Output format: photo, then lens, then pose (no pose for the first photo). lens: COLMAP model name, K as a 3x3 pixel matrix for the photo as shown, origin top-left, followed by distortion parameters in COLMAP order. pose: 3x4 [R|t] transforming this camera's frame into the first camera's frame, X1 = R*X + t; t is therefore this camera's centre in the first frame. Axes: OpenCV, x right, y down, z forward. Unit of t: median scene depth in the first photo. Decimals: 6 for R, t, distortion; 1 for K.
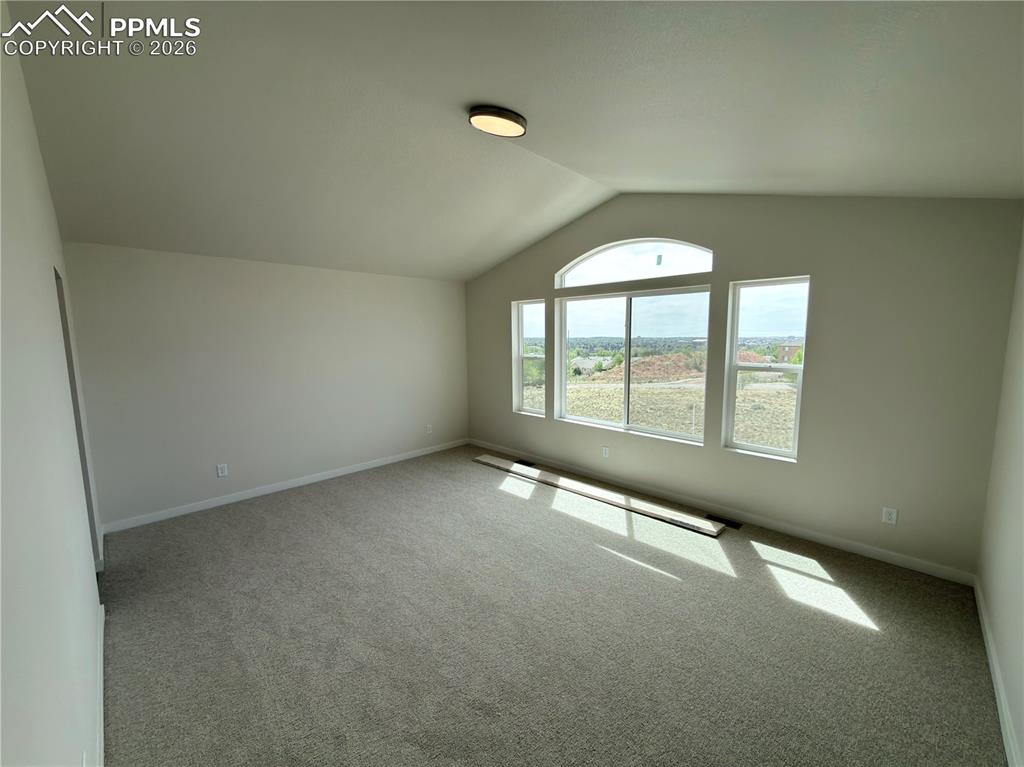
lens RADIAL K [[408.1, 0, 512.9], [0, 408.1, 383.2], [0, 0, 1]] dist [-0.000134, 0.000351]
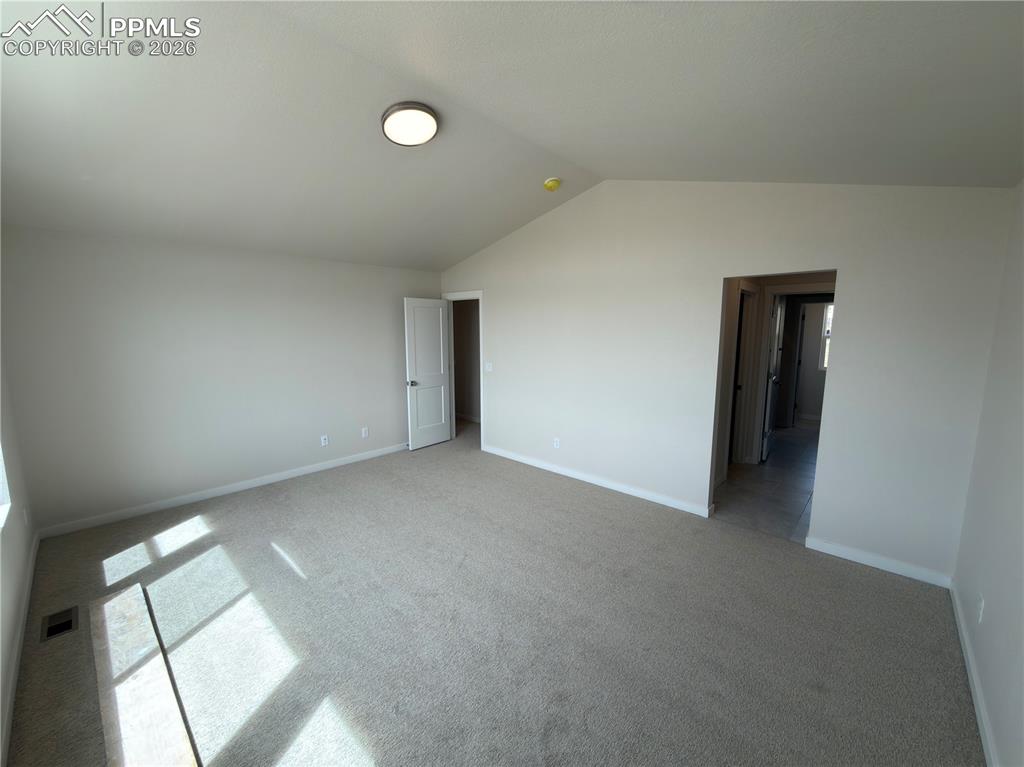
lens RADIAL K [[408.1, 0, 512.9], [0, 408.1, 383.2], [0, 0, 1]] dist [-0.000134, 0.000351]
pose [[-0.999361, 0.015244, -0.032339, -0.159598], [0.006642, 0.967962, 0.251008, -0.159950], [0.035129, 0.250633, -0.967445, 1.375910]]
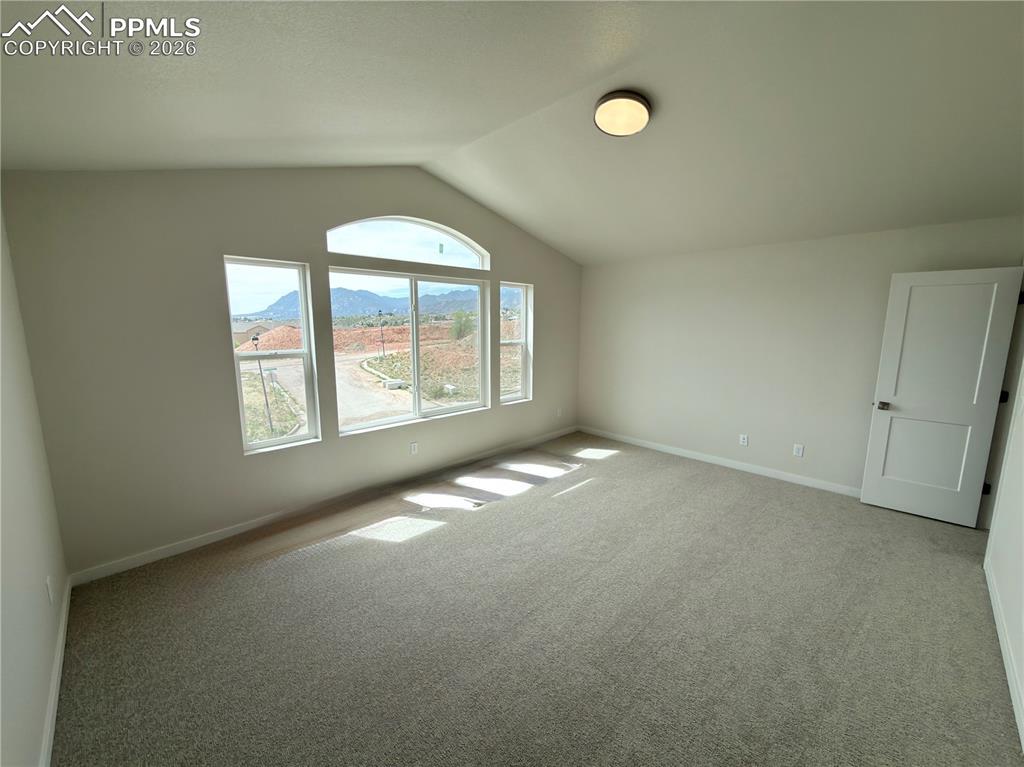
lens RADIAL K [[408.1, 0, 512.9], [0, 408.1, 383.2], [0, 0, 1]] dist [-0.000134, 0.000351]
pose [[0.012154, -0.144054, 0.989495, -0.735156], [0.116040, 0.983085, 0.141696, -0.088506], [-0.993170, 0.113099, 0.028664, 0.830111]]
